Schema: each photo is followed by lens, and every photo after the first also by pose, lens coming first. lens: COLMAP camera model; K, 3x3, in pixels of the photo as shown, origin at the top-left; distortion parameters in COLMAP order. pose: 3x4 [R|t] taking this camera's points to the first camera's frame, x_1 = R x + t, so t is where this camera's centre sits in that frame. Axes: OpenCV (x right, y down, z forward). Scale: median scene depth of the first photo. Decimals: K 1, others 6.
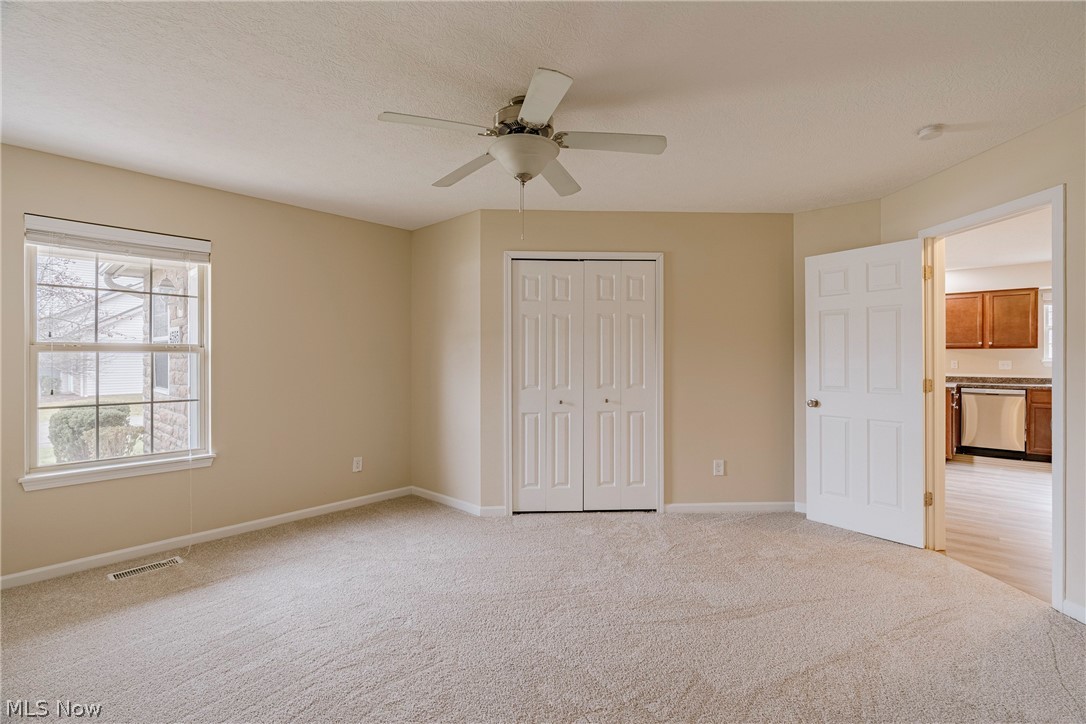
lens RADIAL K [[494.2, 0, 519.2], [0, 494.2, 362.2], [0, 0, 1]] dist [0.000524, 0.000492]
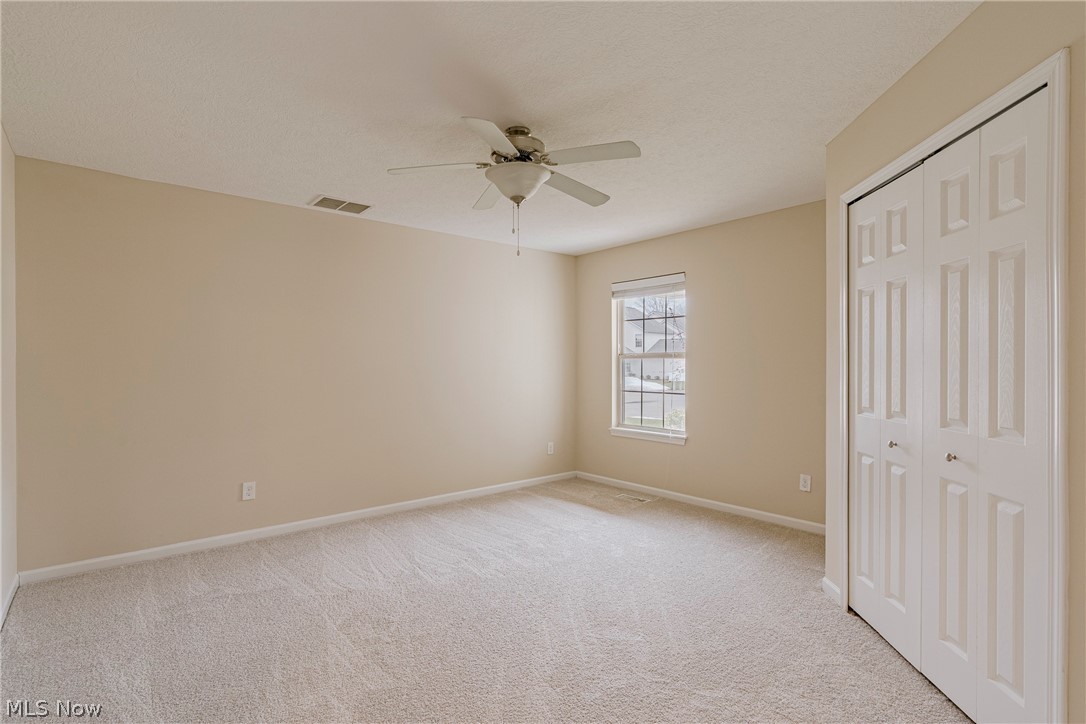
lens RADIAL K [[505.8, 0, 544.3], [0, 505.8, 359.9], [0, 0, 1]] dist [-0.005387, 0.000874]
pose [[-0.081149, -0.004453, -0.996692, 0.758208], [-0.004032, 0.999983, -0.004140, -0.007502], [0.996694, 0.003683, -0.081165, 0.764563]]
